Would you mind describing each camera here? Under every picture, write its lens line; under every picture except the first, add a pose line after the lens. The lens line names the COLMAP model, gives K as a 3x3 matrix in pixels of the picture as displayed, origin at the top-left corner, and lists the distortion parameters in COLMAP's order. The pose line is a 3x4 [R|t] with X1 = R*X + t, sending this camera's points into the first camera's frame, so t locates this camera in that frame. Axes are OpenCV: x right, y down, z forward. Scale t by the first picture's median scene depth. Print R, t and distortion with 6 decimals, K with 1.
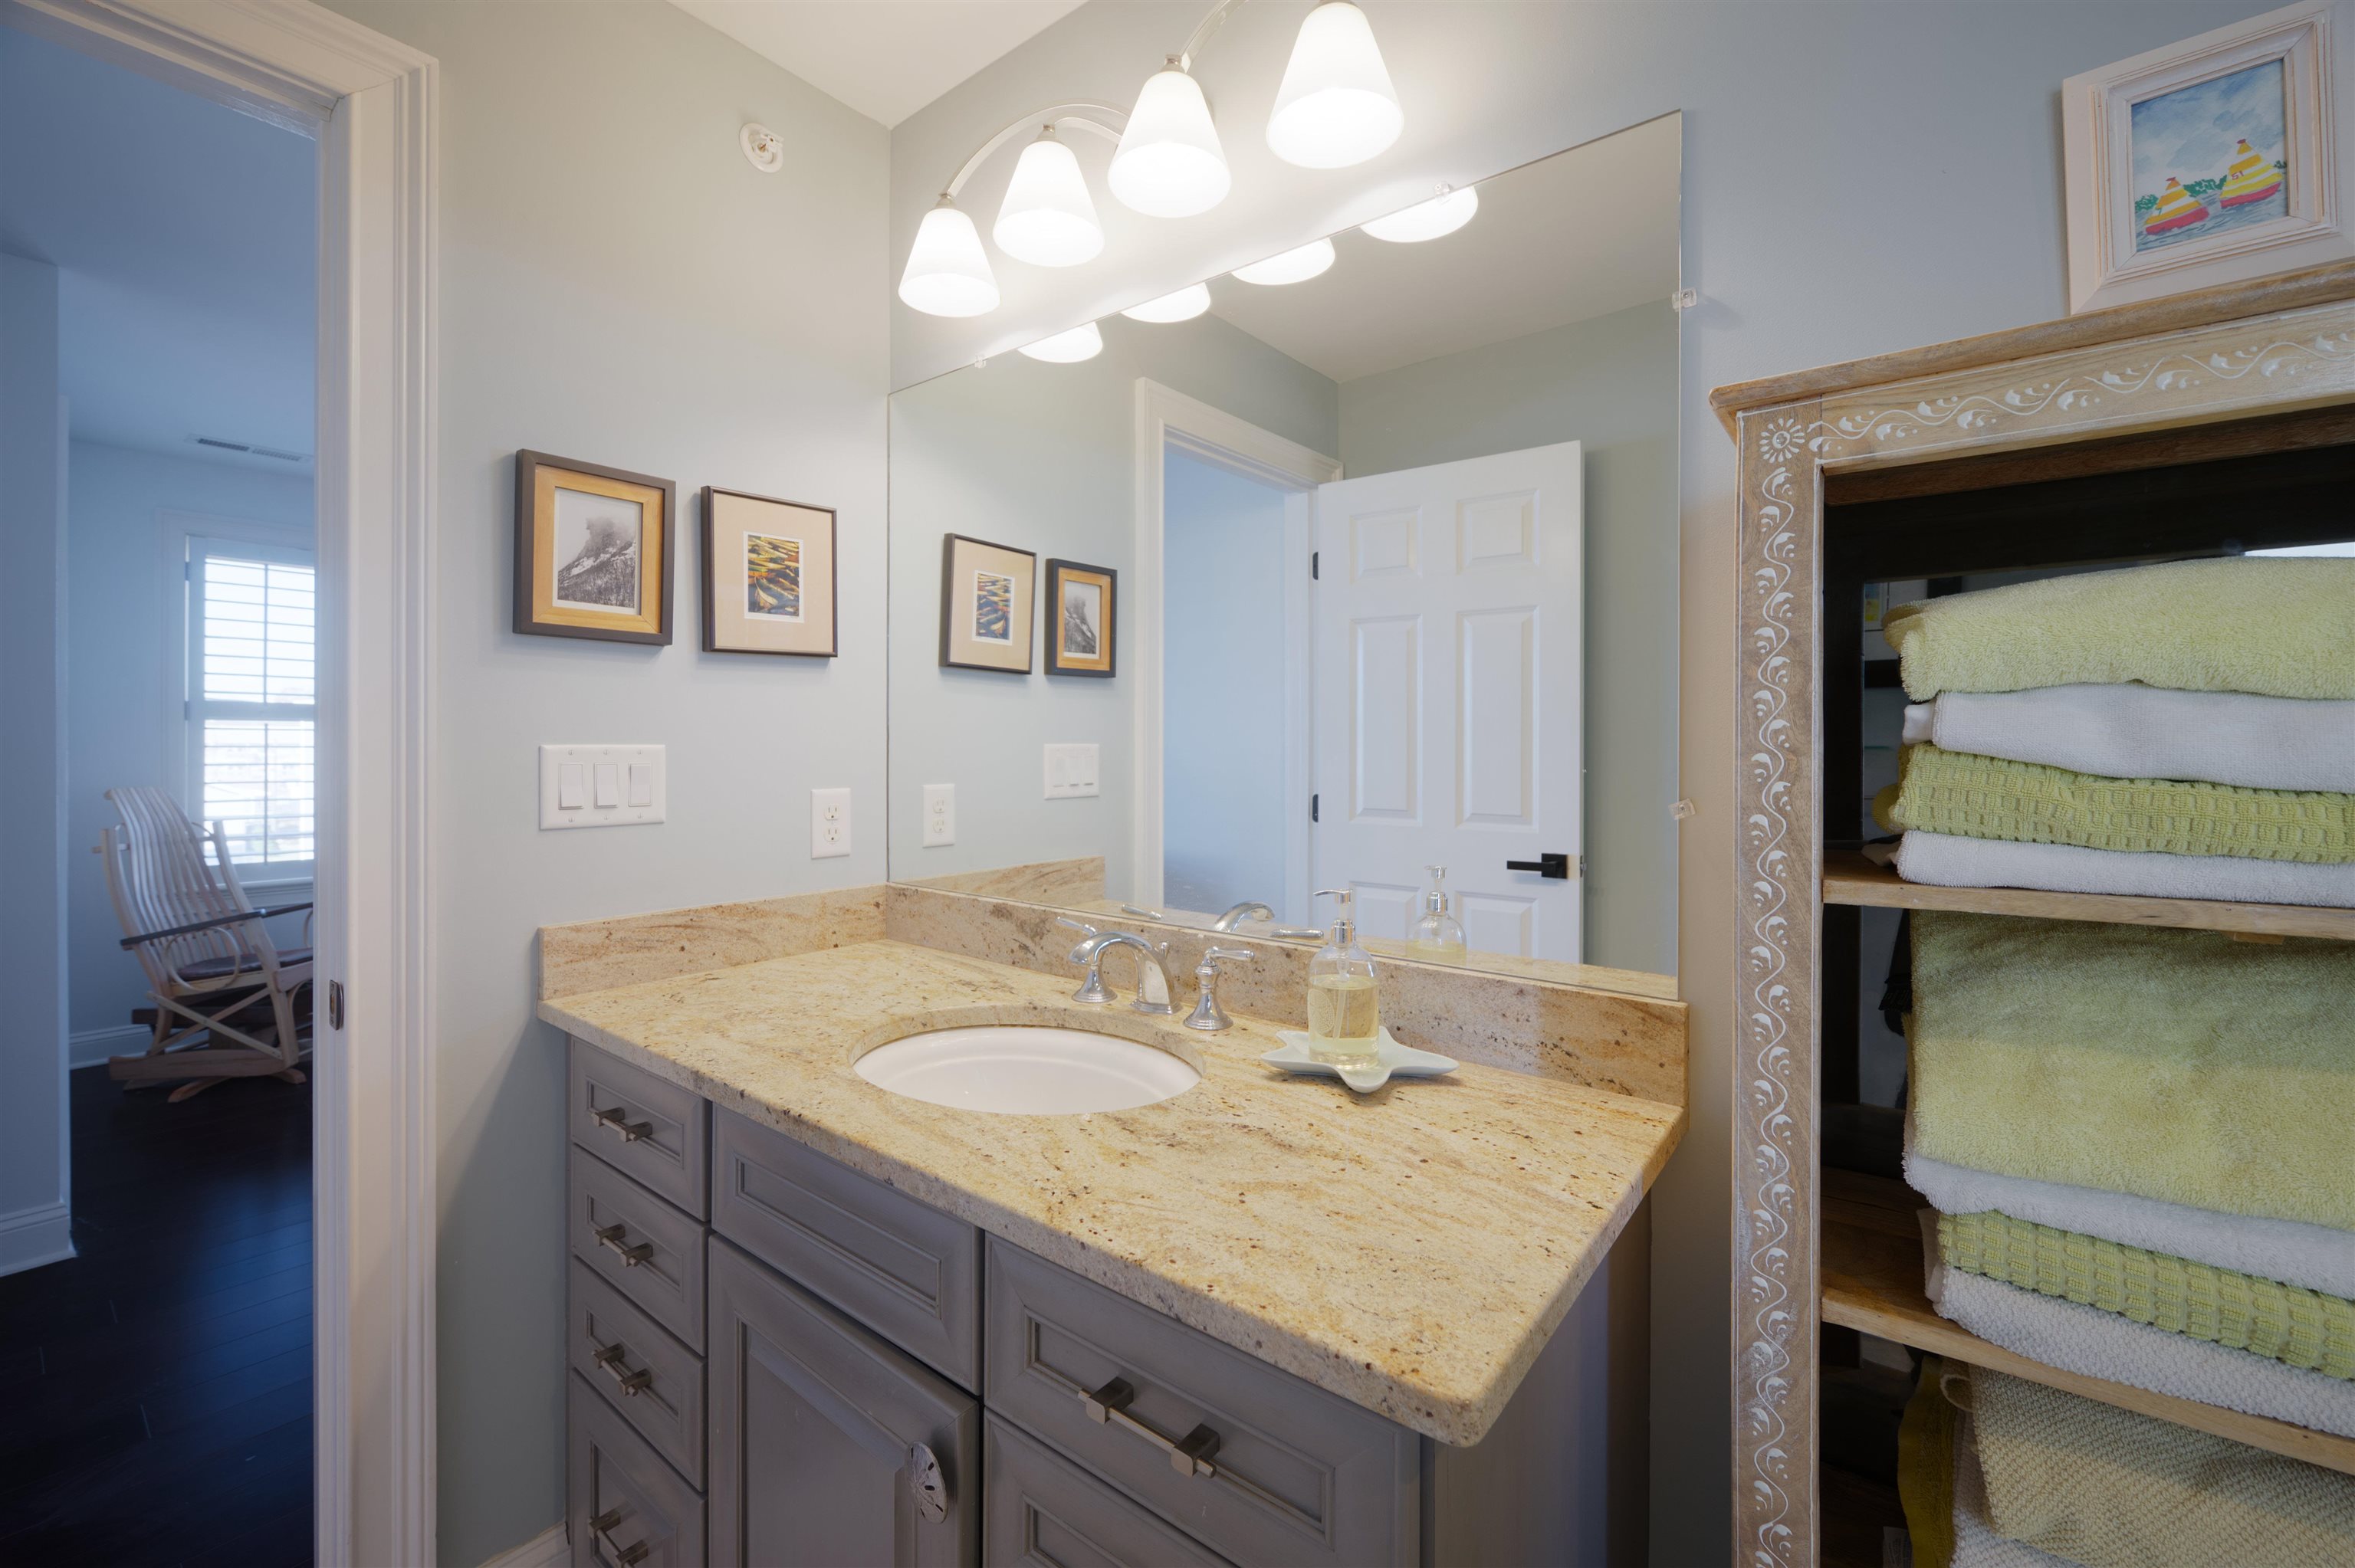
lens RADIAL K [[999.7, 0, 1176.1], [0, 999.7, 747.7], [0, 0, 1]] dist [-0.000158, -0.000026]
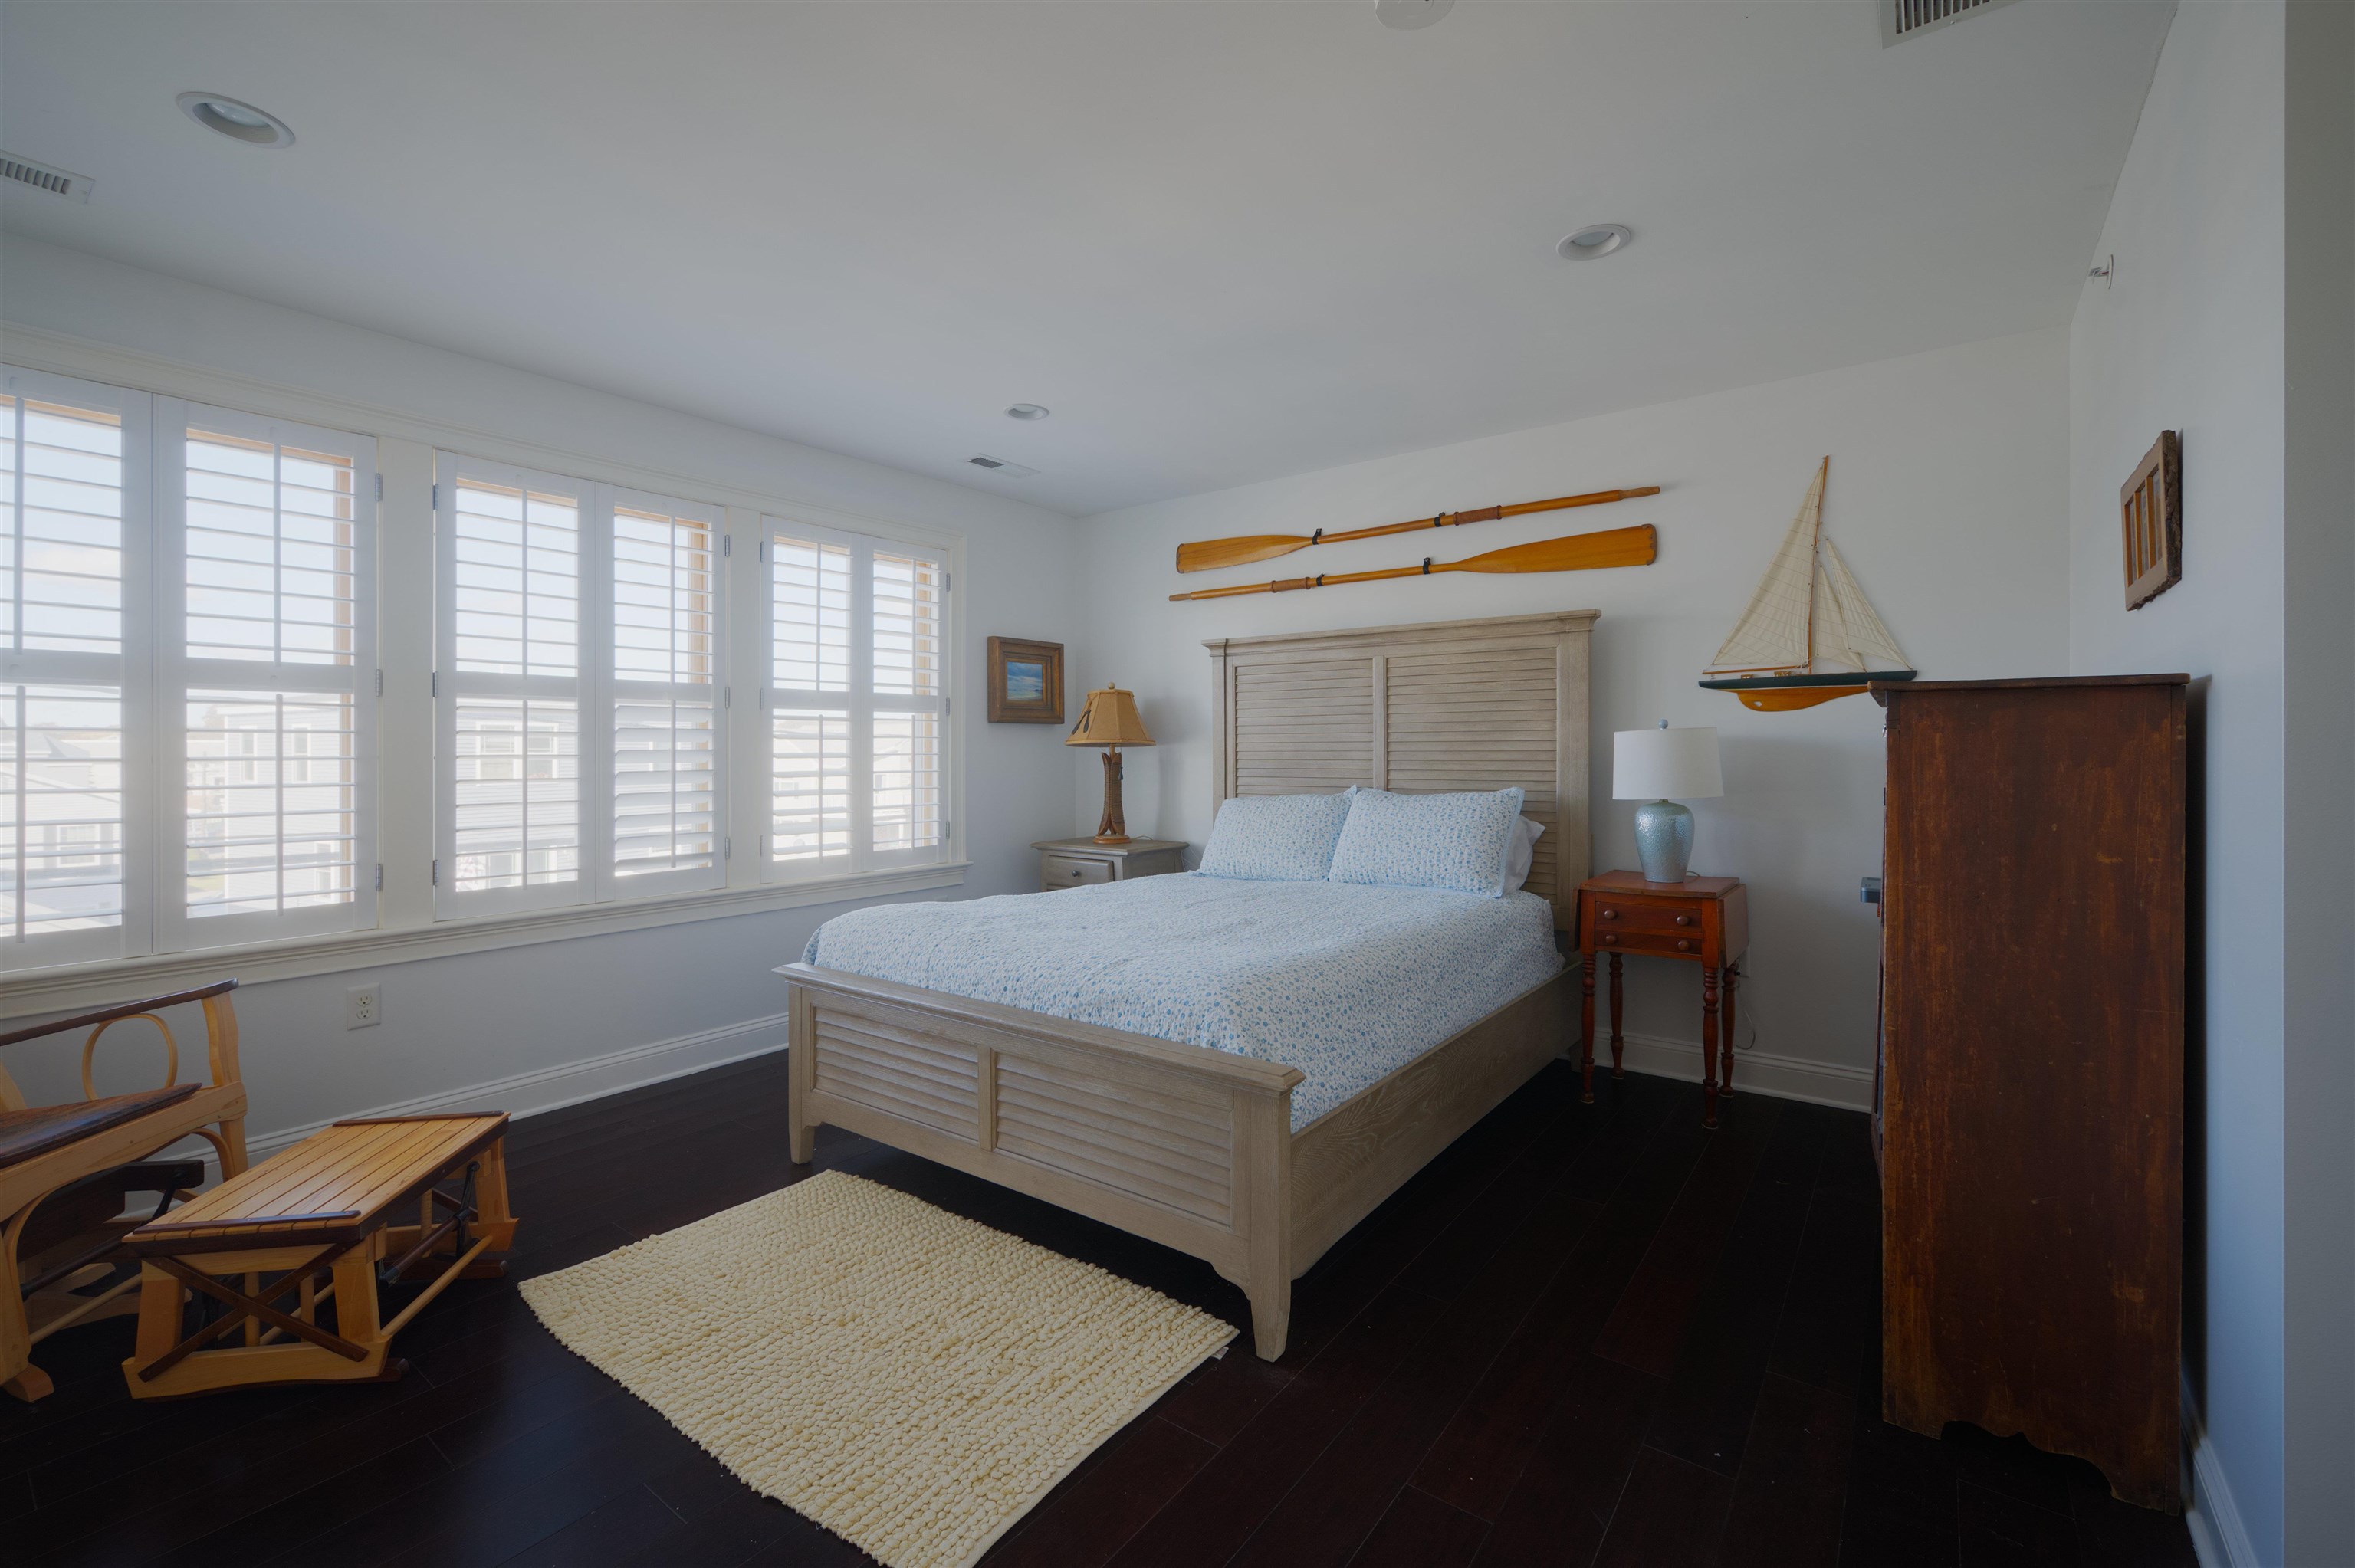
lens RADIAL K [[999.7, 0, 1176.1], [0, 999.7, 747.7], [0, 0, 1]] dist [-0.000158, -0.000026]
pose [[0.665847, 0.007239, -0.746053, -0.033576], [-0.008295, 0.999963, 0.002299, 0.002782], [0.746042, 0.004658, 0.665882, 0.990901]]
